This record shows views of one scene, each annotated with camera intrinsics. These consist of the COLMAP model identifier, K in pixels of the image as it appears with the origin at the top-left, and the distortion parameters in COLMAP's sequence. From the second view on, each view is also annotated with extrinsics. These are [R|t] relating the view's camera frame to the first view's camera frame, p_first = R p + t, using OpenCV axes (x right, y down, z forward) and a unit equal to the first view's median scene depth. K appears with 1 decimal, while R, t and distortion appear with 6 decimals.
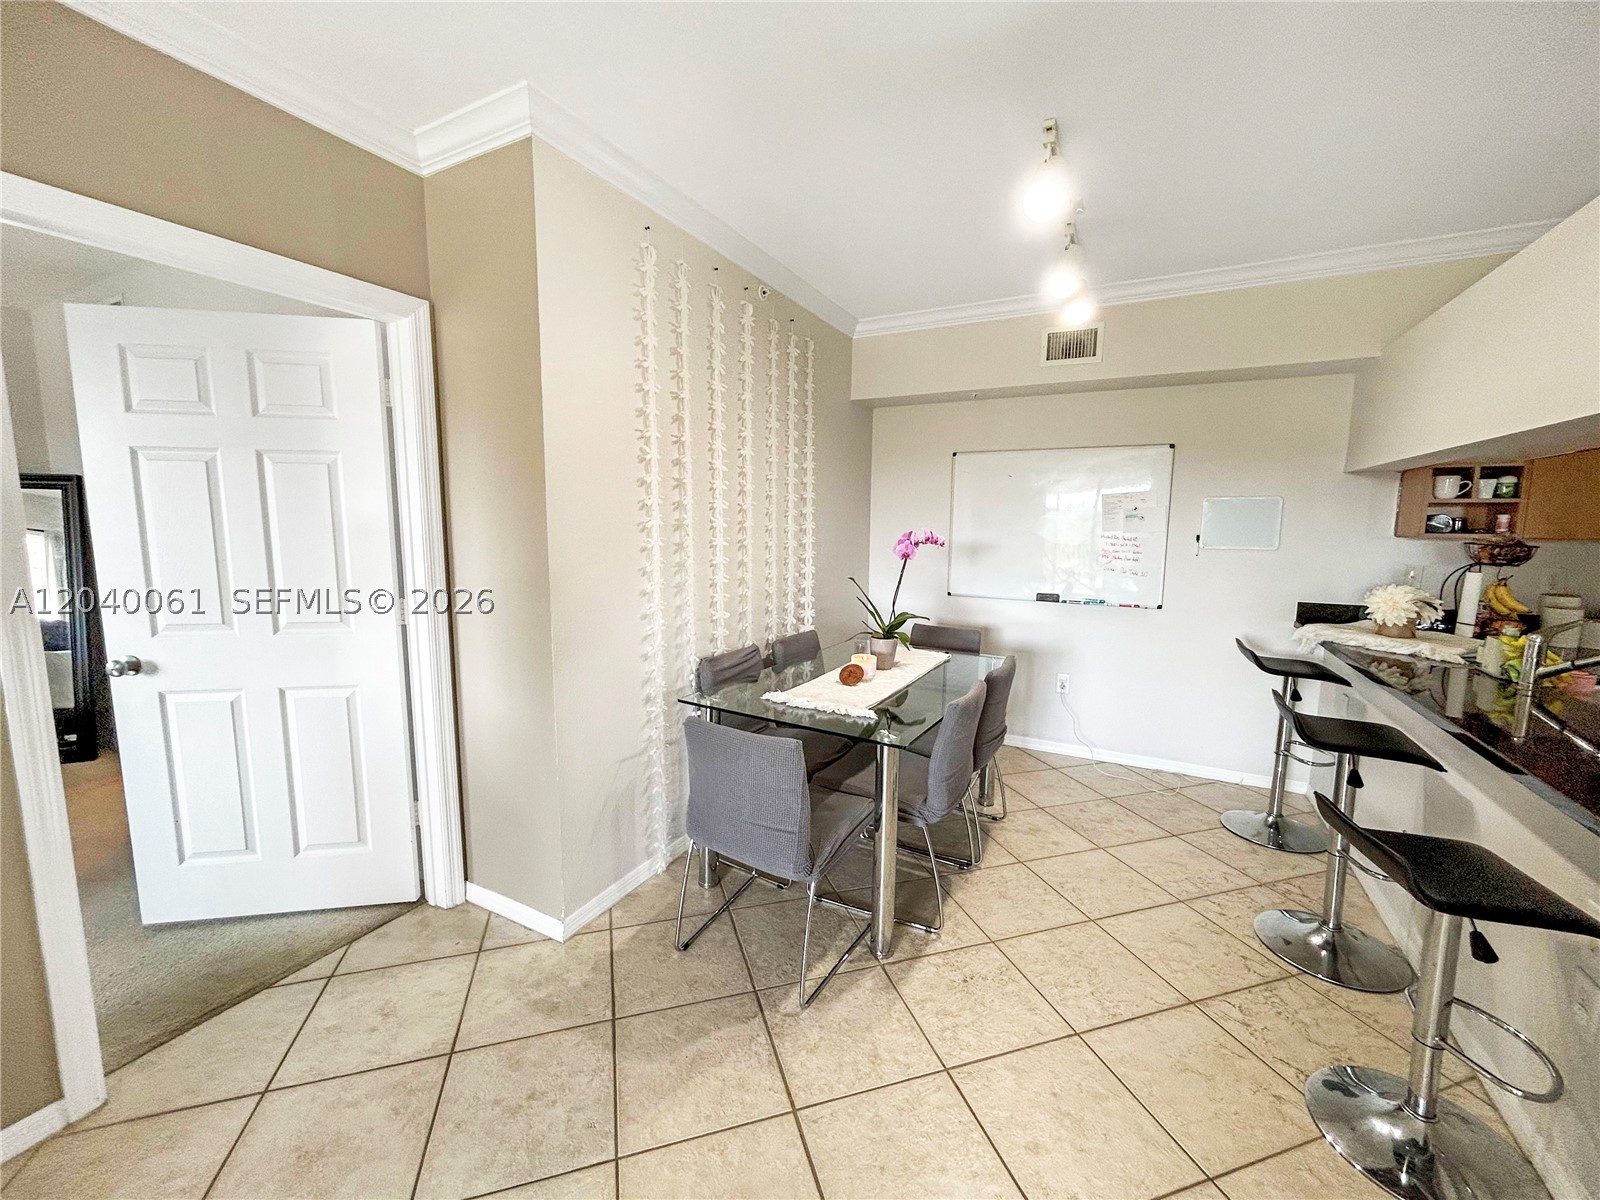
lens RADIAL K [[658.3, 0, 800.0], [0, 658.3, 600.0], [0, 0, 1]] dist [0.000232, 0.000088]
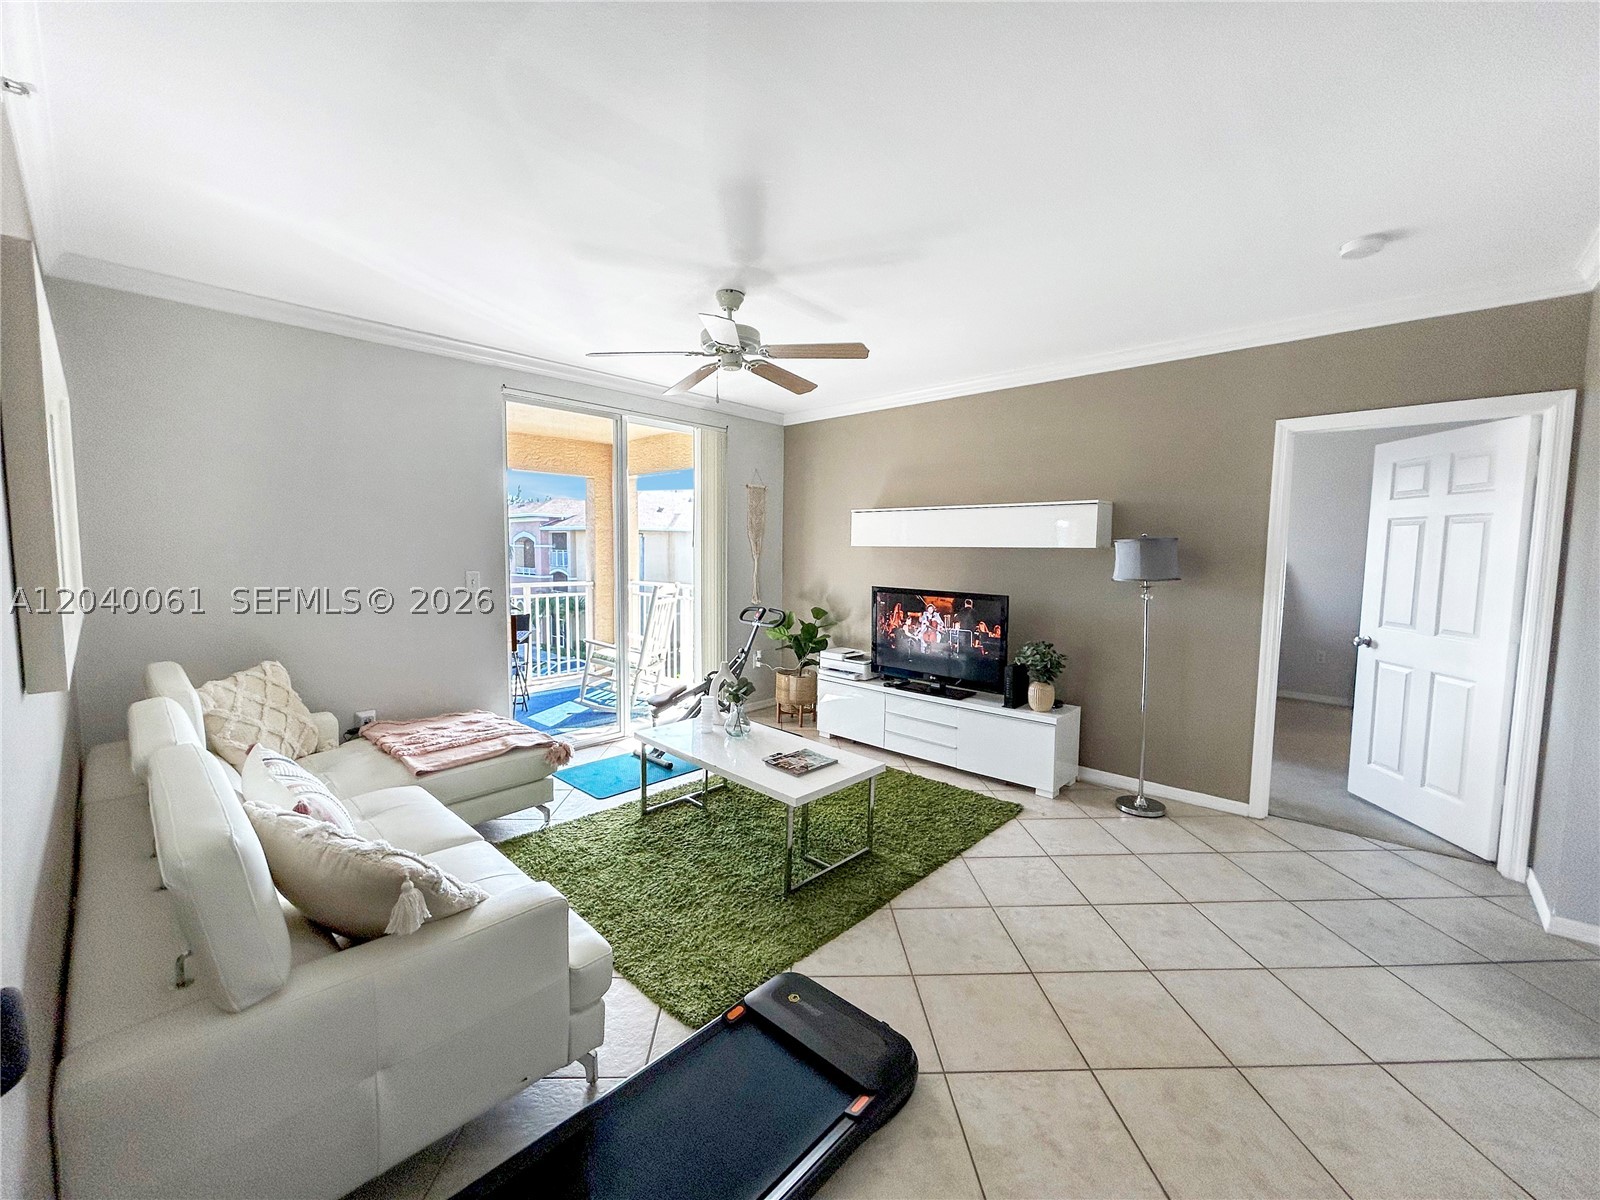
lens RADIAL K [[646.4, 0, 823.1], [0, 646.4, 601.6], [0, 0, 1]] dist [0.018597, 0.000059]
pose [[-0.232433, 0.067454, -0.970271, 0.909380], [-0.140916, 0.984731, 0.102217, 0.016943], [0.962350, 0.160485, -0.219378, -0.033629]]
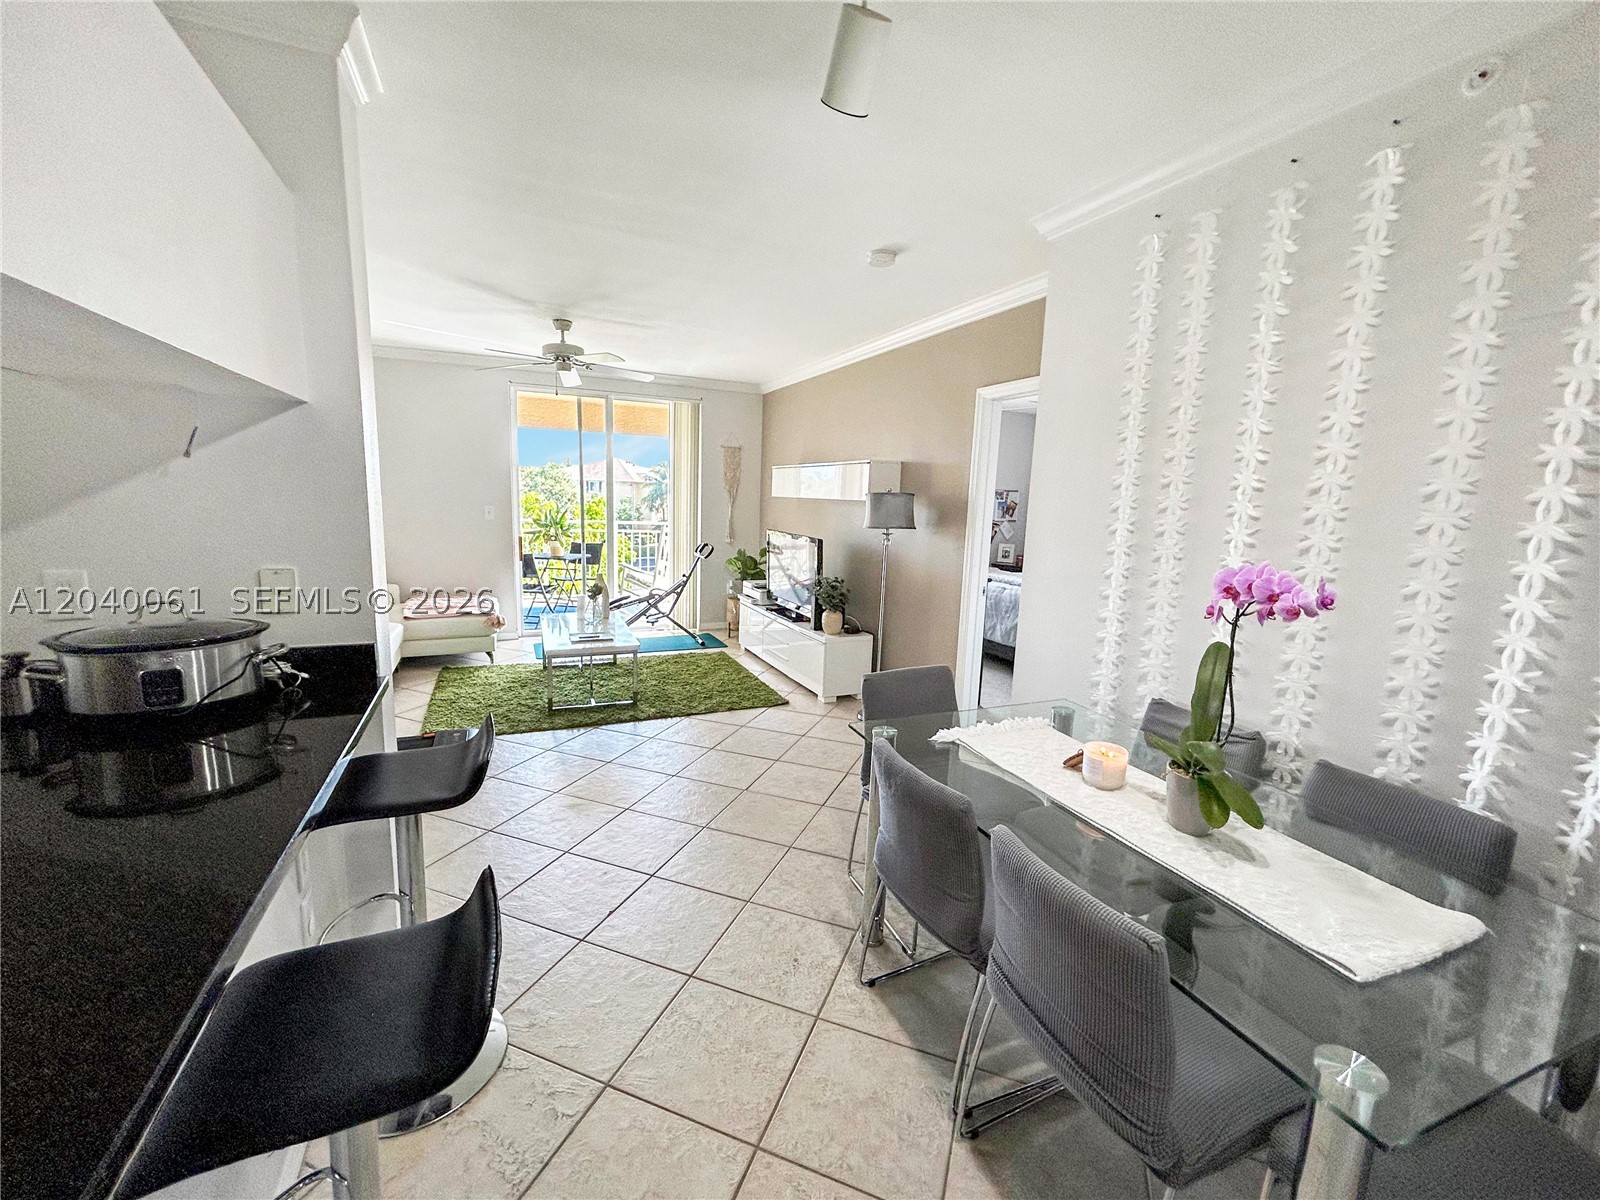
lens RADIAL K [[658.3, 0, 800.0], [0, 658.3, 600.0], [0, 0, 1]] dist [0.000232, 0.000088]
pose [[-0.610719, 0.102485, -0.785187, 0.859307], [-0.134593, 0.963725, 0.230475, -0.177924], [0.780325, 0.246436, -0.574772, 1.253181]]
